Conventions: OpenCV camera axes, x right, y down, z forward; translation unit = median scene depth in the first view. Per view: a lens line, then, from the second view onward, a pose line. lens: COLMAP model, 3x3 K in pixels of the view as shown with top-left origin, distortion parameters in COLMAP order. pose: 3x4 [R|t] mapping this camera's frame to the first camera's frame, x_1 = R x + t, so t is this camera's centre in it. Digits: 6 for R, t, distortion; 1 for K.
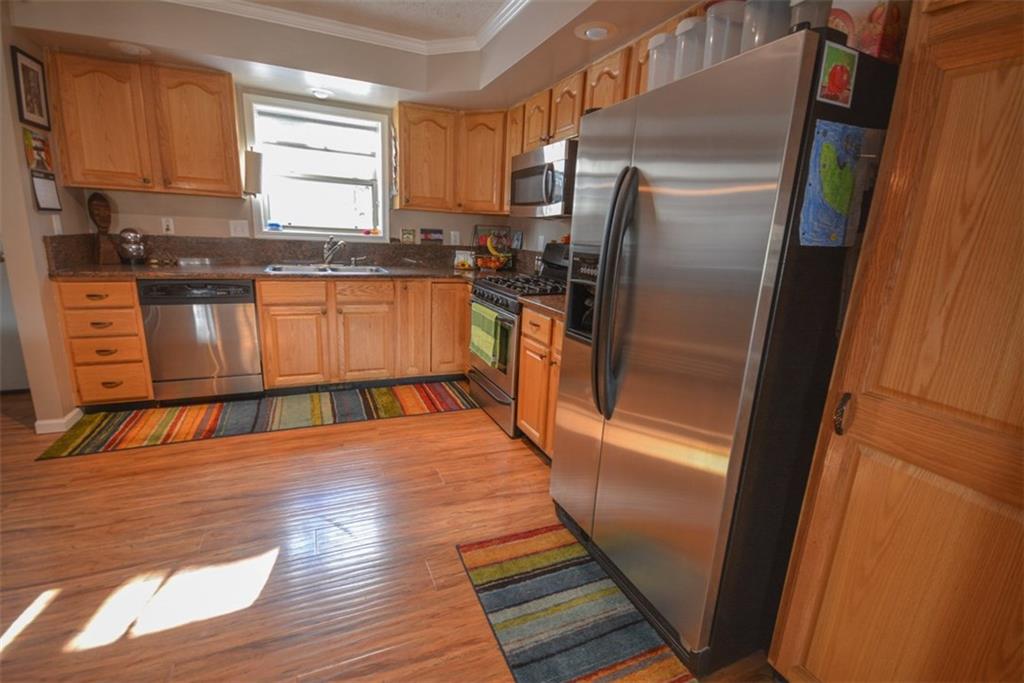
lens RADIAL K [[448.6, 0, 511.2], [0, 448.6, 341.8], [0, 0, 1]] dist [0.009688, -0.011855]
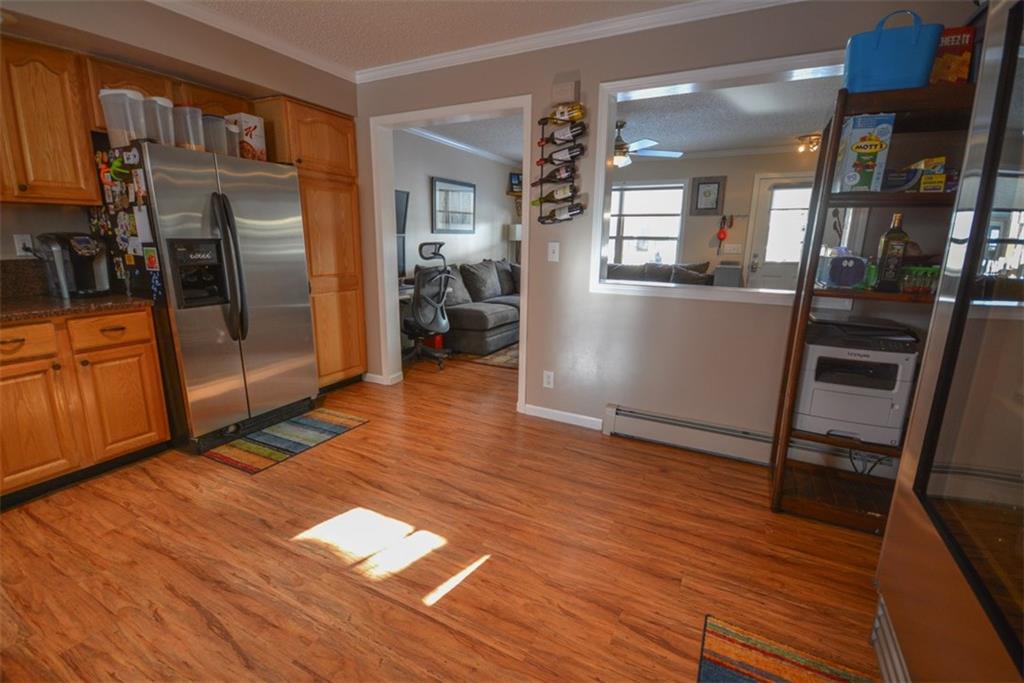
lens RADIAL K [[448.6, 0, 511.4], [0, 448.6, 342.3], [0, 0, 1]] dist [0.009688, -0.011855]
pose [[-0.620669, -0.229816, 0.749636, -0.996236], [0.139575, 0.908425, 0.394059, -0.205049], [-0.771550, 0.349211, -0.531755, 0.658426]]
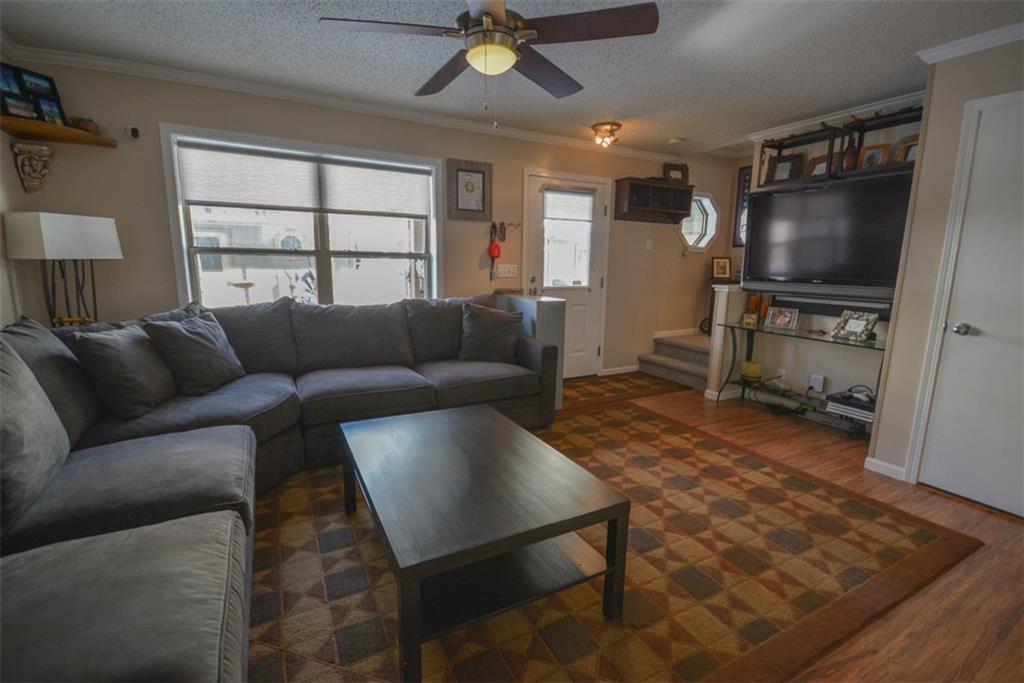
lens RADIAL K [[448.6, 0, 511.0], [0, 448.6, 341.6], [0, 0, 1]] dist [0.009688, -0.011855]
pose [[-0.995556, -0.052199, -0.078375, 0.223726], [-0.079203, 0.914352, 0.397098, 0.015268], [0.050934, 0.401541, -0.914424, -0.031455]]
